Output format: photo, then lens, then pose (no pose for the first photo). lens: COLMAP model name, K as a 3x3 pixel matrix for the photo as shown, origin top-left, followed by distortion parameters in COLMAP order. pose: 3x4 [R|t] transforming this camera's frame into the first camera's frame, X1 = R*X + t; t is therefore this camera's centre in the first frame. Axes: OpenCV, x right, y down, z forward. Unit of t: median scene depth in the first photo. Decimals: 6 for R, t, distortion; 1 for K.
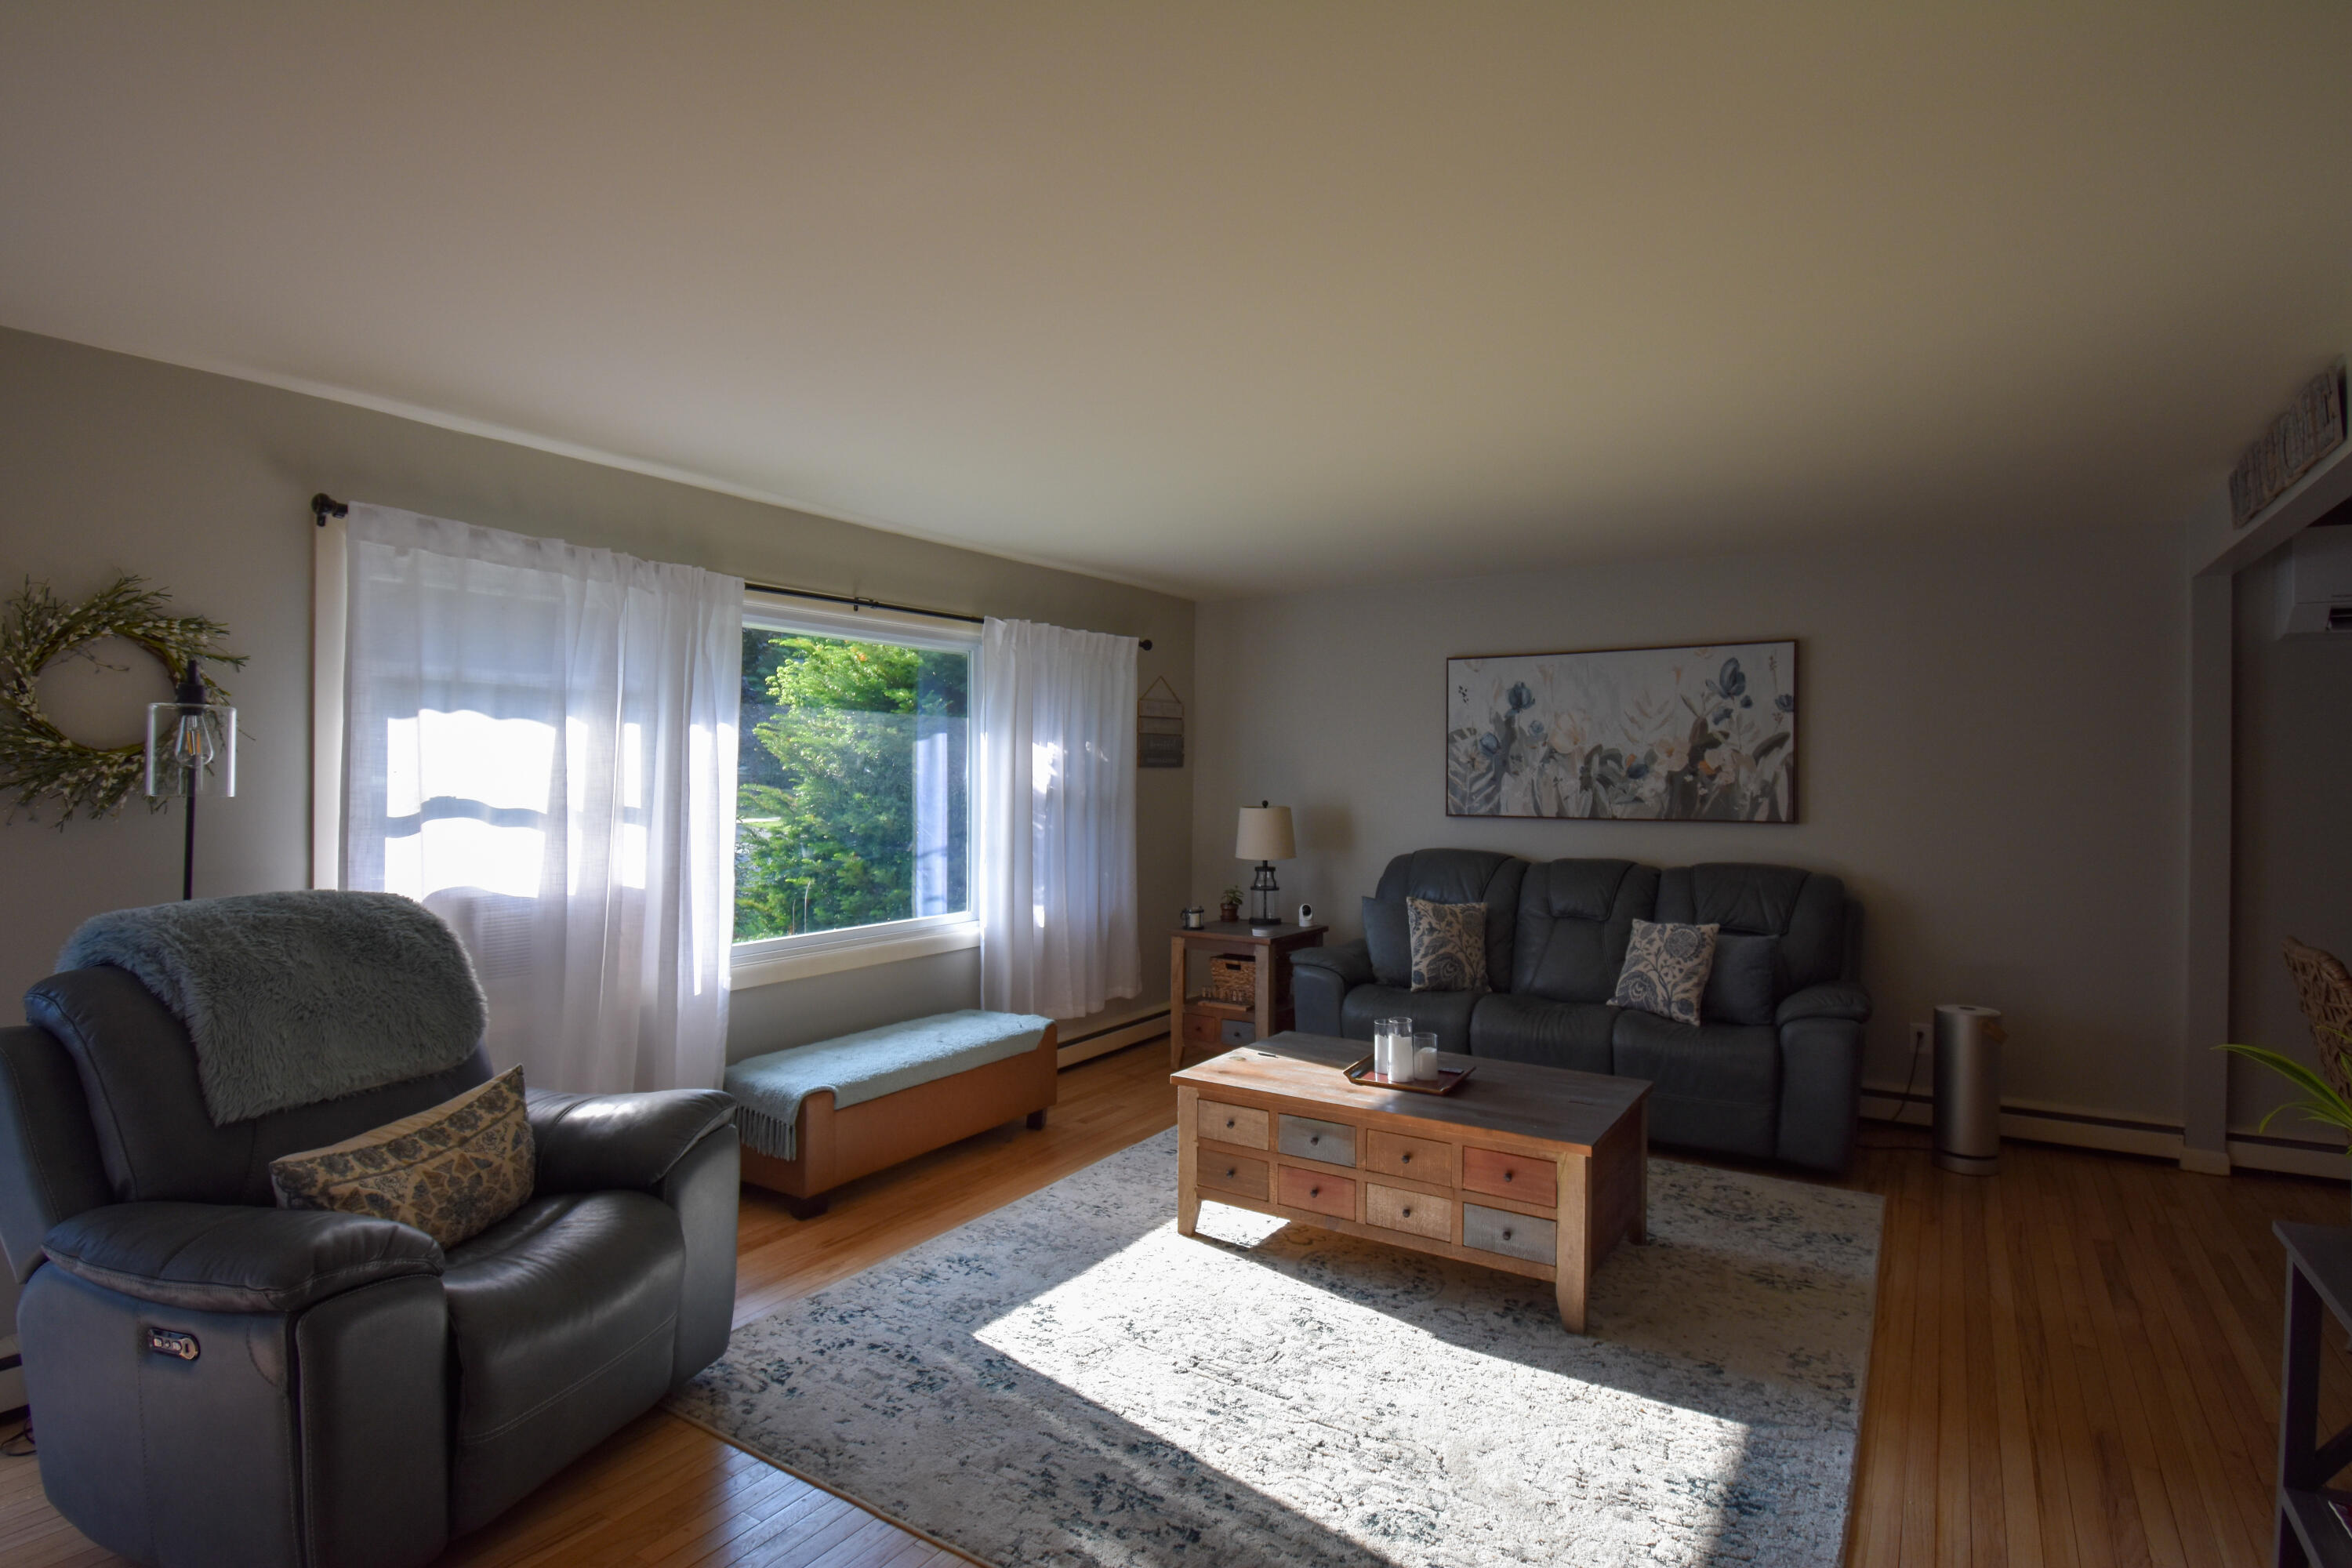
lens RADIAL K [[1264.2, 0, 1176.0], [0, 1264.2, 784.0], [0, 0, 1]] dist [0.003657, 0.001214]
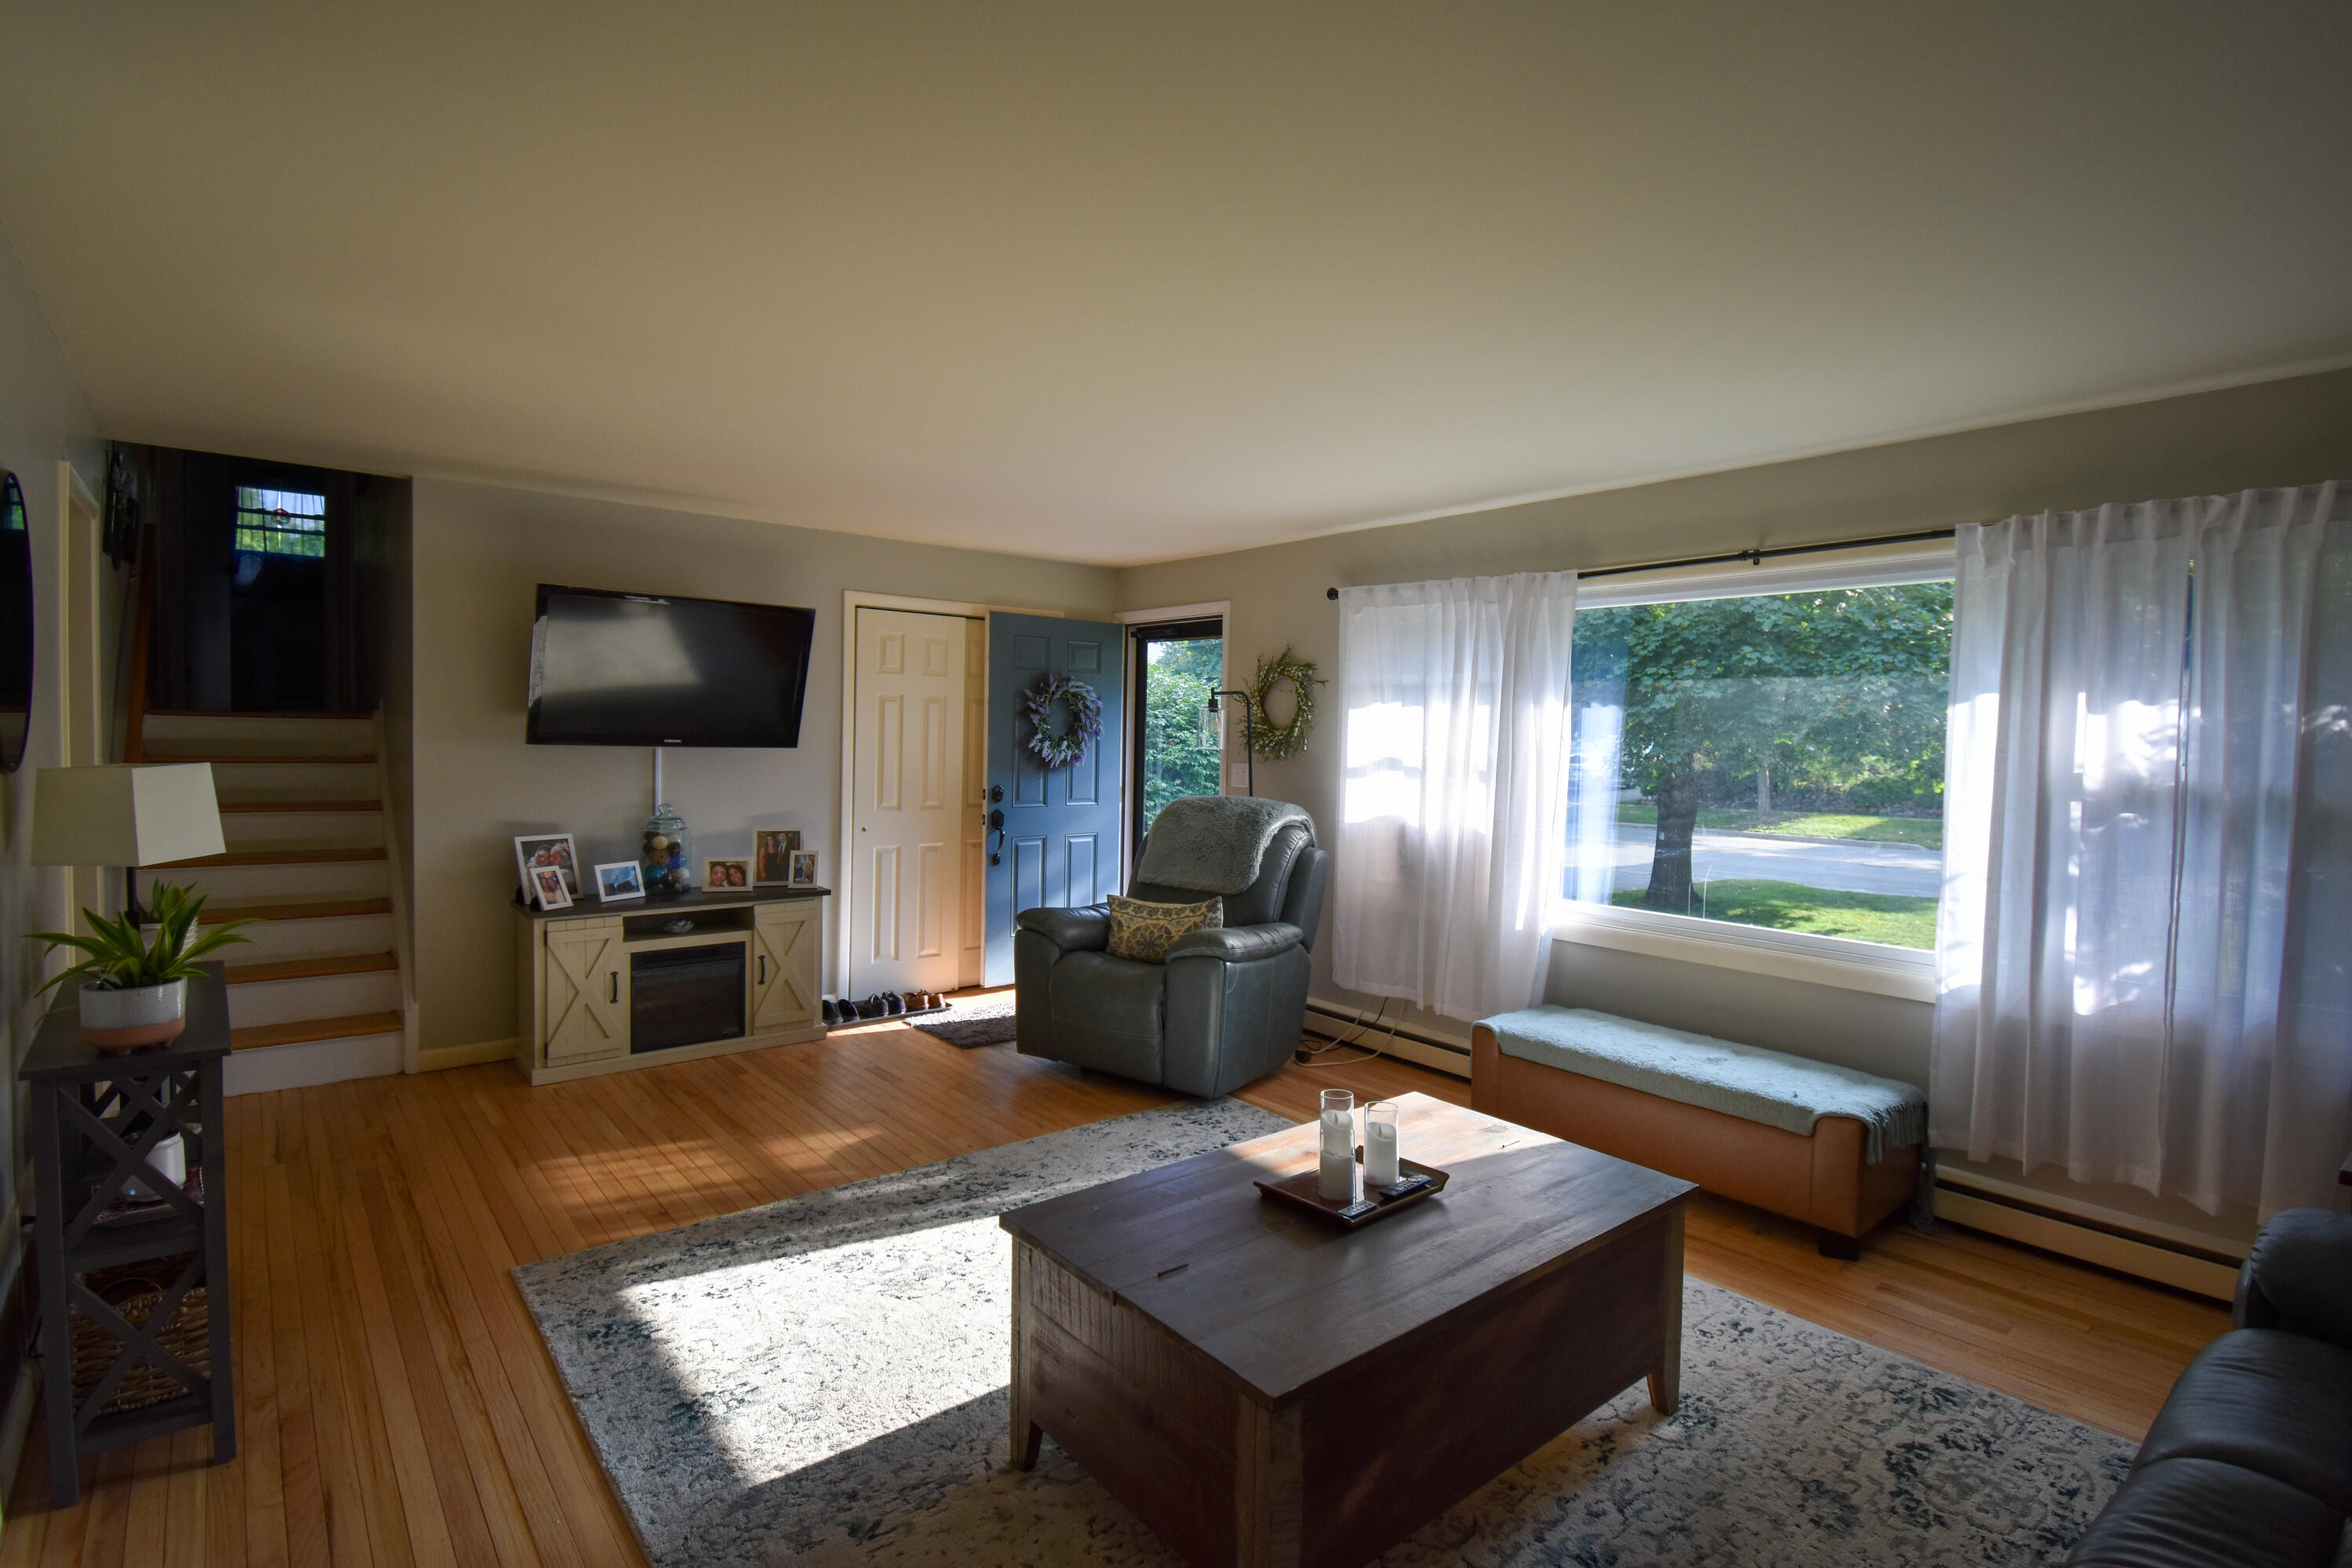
lens RADIAL K [[1110.9, 0, 1176.0], [0, 1110.9, 784.0], [0, 0, 1]] dist [-0.002755, -0.000475]
pose [[-0.320769, 0.033595, -0.946561, 0.956067], [-0.026221, 0.998673, 0.044330, -0.011469], [0.946794, 0.039039, -0.319463, 1.347630]]
